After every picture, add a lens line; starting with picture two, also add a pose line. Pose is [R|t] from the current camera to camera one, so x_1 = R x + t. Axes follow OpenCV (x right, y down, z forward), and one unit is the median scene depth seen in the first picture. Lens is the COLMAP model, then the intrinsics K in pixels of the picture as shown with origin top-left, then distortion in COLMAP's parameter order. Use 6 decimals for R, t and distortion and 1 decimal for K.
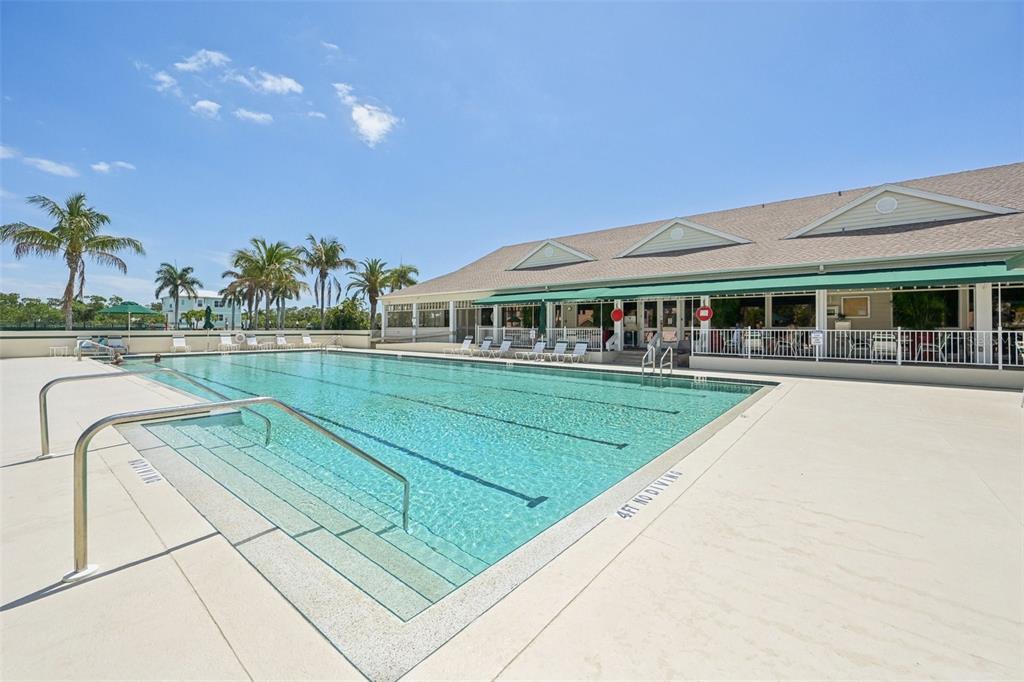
lens RADIAL K [[405.5, 0, 505.1], [0, 405.5, 324.8], [0, 0, 1]] dist [0.001952, -0.000256]
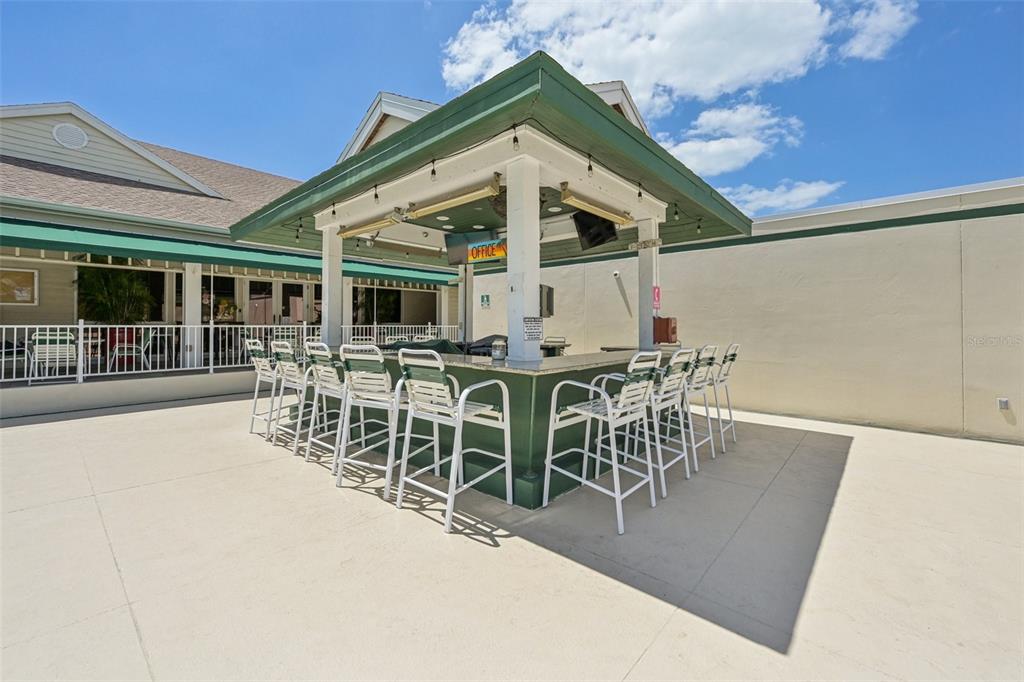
lens RADIAL K [[405.5, 0, 513.0], [0, 405.5, 319.0], [0, 0, 1]] dist [0.001952, -0.000256]
pose [[0.010970, 0.010755, 0.999882, 0.364948], [-0.007093, 0.999918, -0.010677, 0.006379], [-0.999915, -0.006975, 0.011045, 0.342746]]
